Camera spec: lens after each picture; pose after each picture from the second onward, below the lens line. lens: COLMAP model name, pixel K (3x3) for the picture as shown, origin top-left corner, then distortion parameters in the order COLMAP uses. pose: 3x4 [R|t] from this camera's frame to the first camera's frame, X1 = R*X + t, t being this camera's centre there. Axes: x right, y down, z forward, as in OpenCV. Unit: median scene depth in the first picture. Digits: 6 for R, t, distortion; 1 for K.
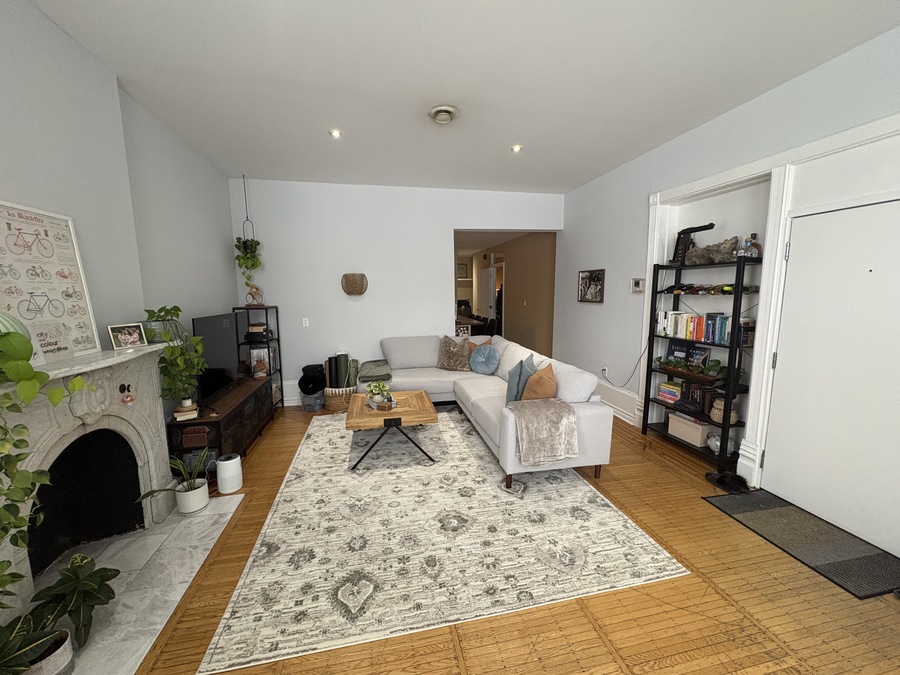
lens RADIAL K [[357.0, 0, 449.8], [0, 357.0, 339.1], [0, 0, 1]] dist [-0.000240, 0.000085]
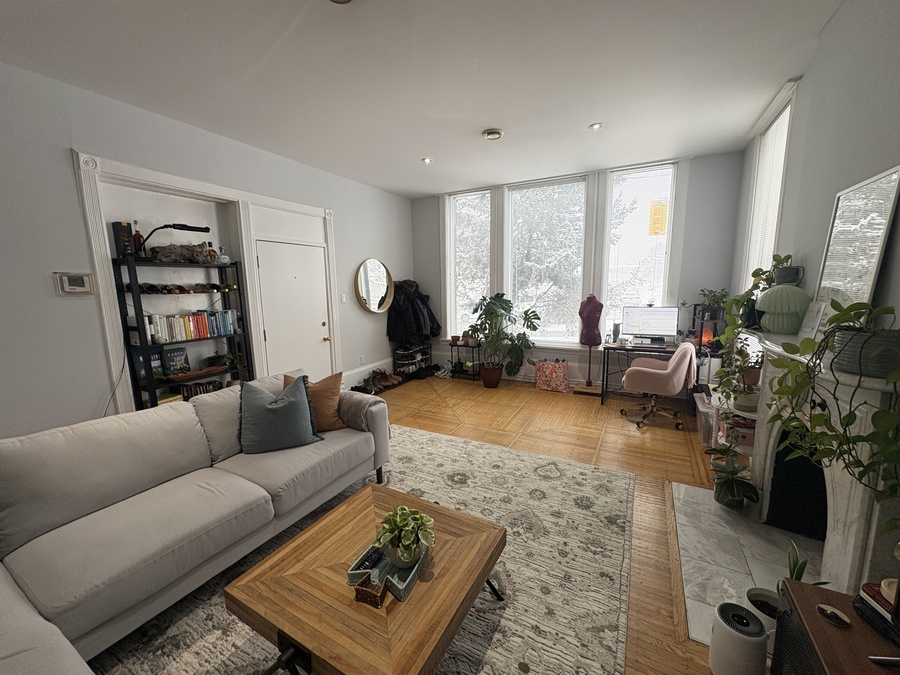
lens RADIAL K [[357.0, 0, 449.8], [0, 357.0, 339.1], [0, 0, 1]] dist [-0.000240, 0.000085]
pose [[-0.755562, -0.078896, 0.650309, -0.667534], [0.111507, 0.962743, 0.246356, -0.215671], [-0.645517, 0.258651, -0.718615, 1.655520]]
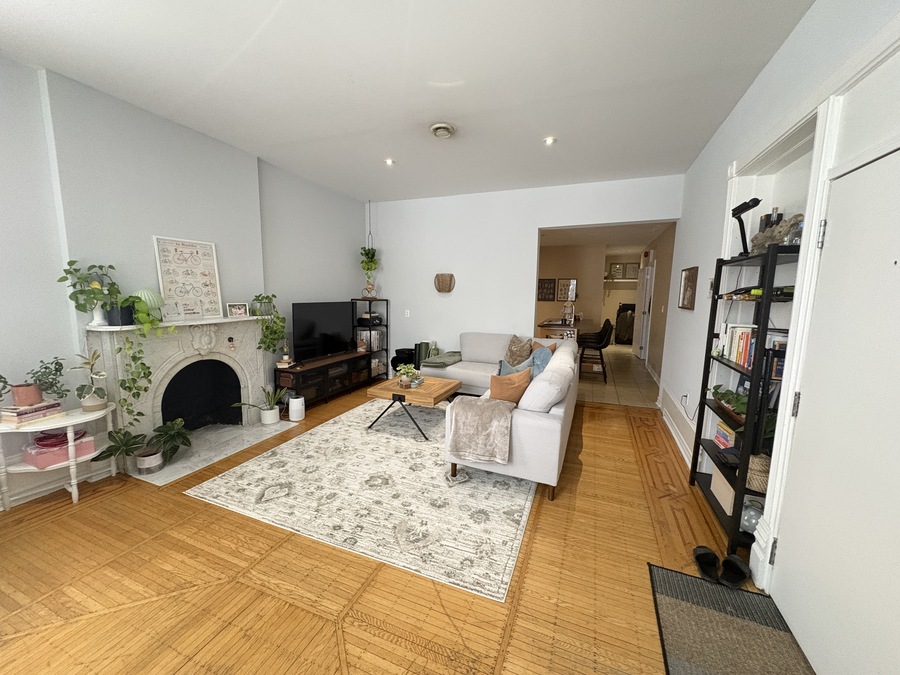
lens RADIAL K [[357.0, 0, 449.8], [0, 357.0, 339.1], [0, 0, 1]] dist [-0.000240, 0.000085]
pose [[0.827638, 0.097239, -0.552775, 0.775849], [-0.098791, 0.994740, 0.027070, -0.013849], [0.552499, 0.032205, 0.832891, 0.117750]]
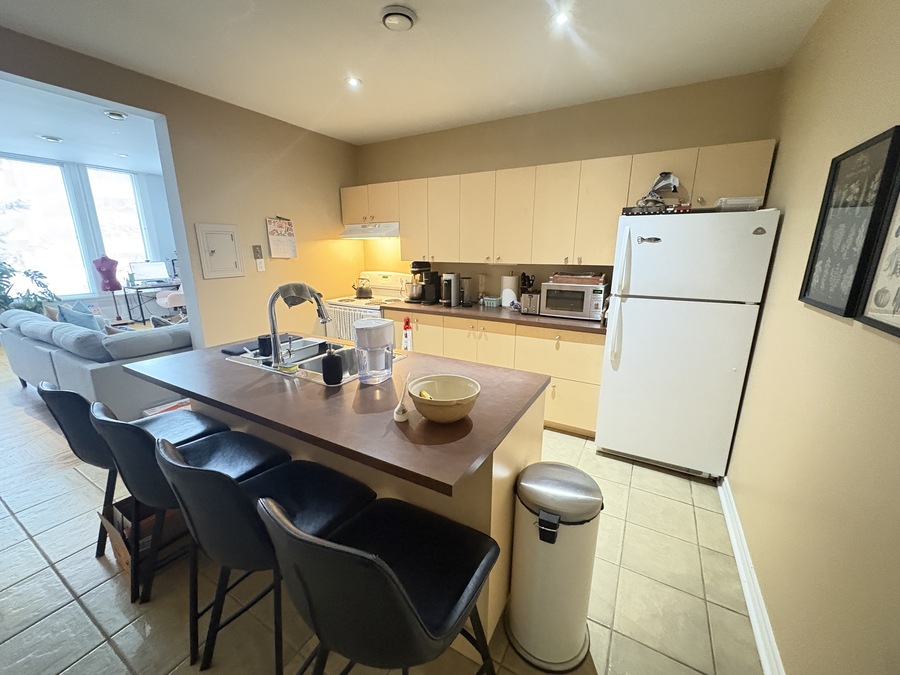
lens RADIAL K [[357.0, 0, 449.8], [0, 357.0, 339.1], [0, 0, 1]] dist [-0.000240, 0.000085]
pose [[-0.672544, 0.194574, -0.714021, 0.305531], [-0.094584, 0.934307, 0.343692, -0.472086], [0.733988, 0.298683, -0.609959, 3.499223]]
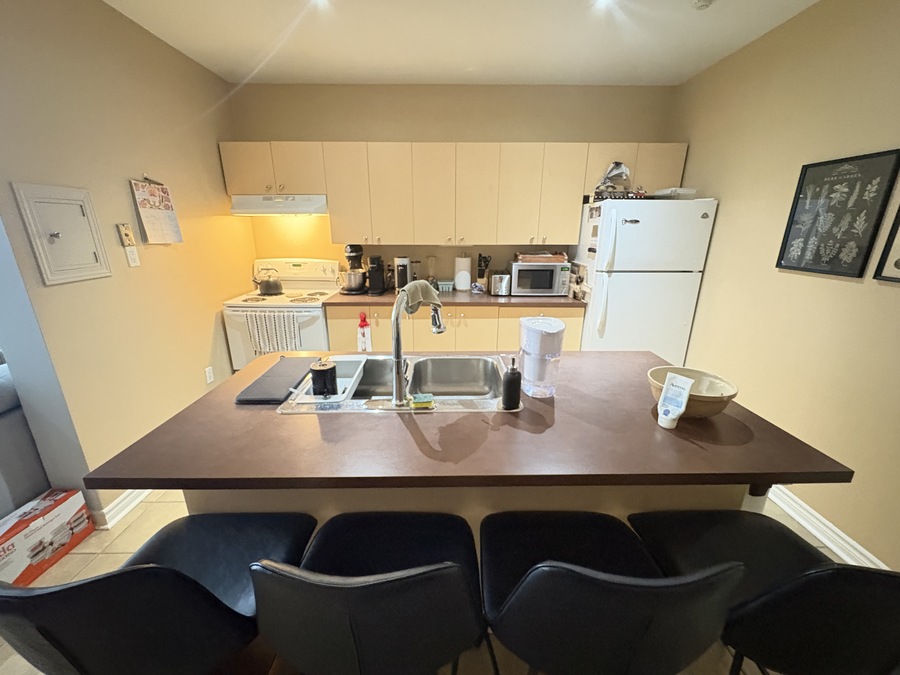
lens RADIAL K [[357.0, 0, 449.8], [0, 357.0, 339.1], [0, 0, 1]] dist [-0.000240, 0.000085]
pose [[-0.204897, 0.304419, -0.930240, 0.450048], [-0.134532, 0.932625, 0.334832, -0.404512], [0.969494, 0.193753, -0.150138, 2.976084]]
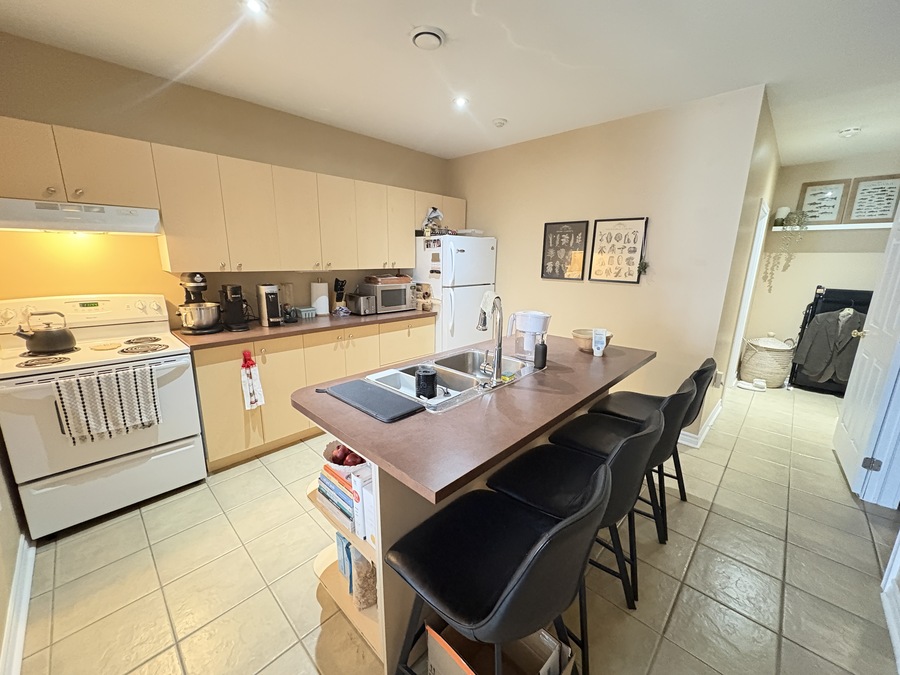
lens RADIAL K [[357.0, 0, 449.8], [0, 357.0, 339.1], [0, 0, 1]] dist [-0.000240, 0.000085]
pose [[0.553023, 0.206266, -0.807230, 0.501420], [-0.134042, 0.978276, 0.158142, -0.321623], [0.822313, 0.020747, 0.568658, 2.423996]]
